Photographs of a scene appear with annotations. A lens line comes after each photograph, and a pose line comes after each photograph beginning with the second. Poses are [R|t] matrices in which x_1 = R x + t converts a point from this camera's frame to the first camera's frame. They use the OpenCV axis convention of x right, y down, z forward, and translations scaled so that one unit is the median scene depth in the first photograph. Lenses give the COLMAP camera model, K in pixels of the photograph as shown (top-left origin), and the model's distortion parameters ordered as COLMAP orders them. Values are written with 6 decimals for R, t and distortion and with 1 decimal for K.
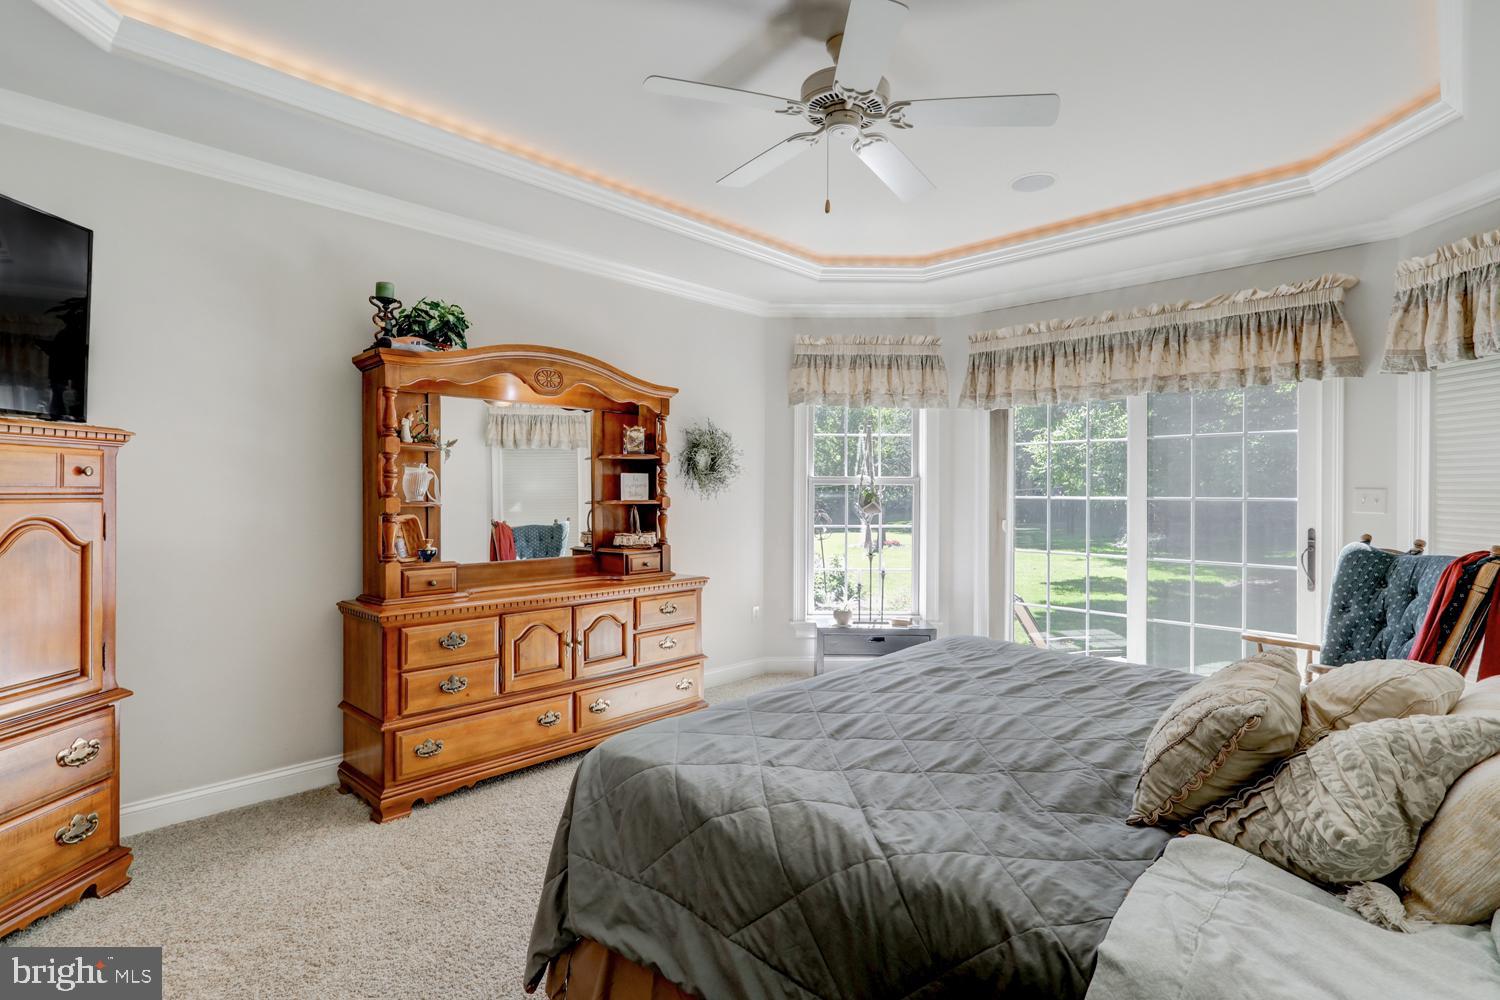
lens RADIAL K [[733.1, 0, 750.0], [0, 733.1, 500.0], [0, 0, 1]] dist [-0.000328, 0.000440]
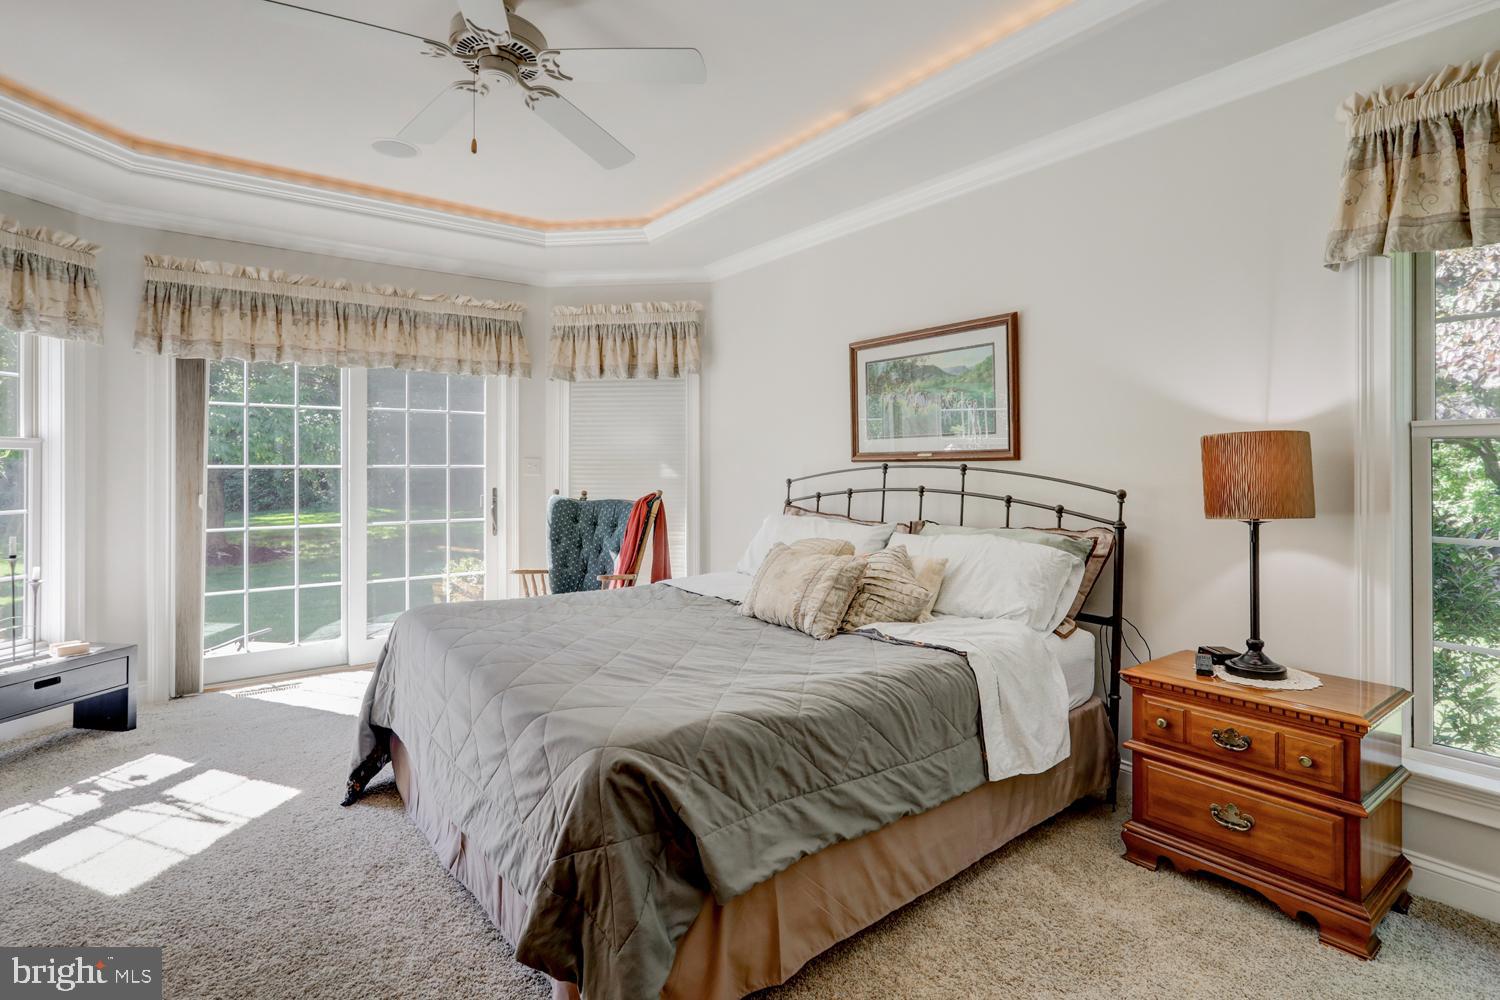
lens RADIAL K [[751.2, 0, 753.2], [0, 751.2, 472.8], [0, 0, 1]] dist [-0.004427, 0.001225]
pose [[0.138172, -0.017210, 0.990259, -0.485990], [0.010920, 0.999815, 0.015852, -0.004047], [-0.990348, 0.008623, 0.138334, 0.332475]]
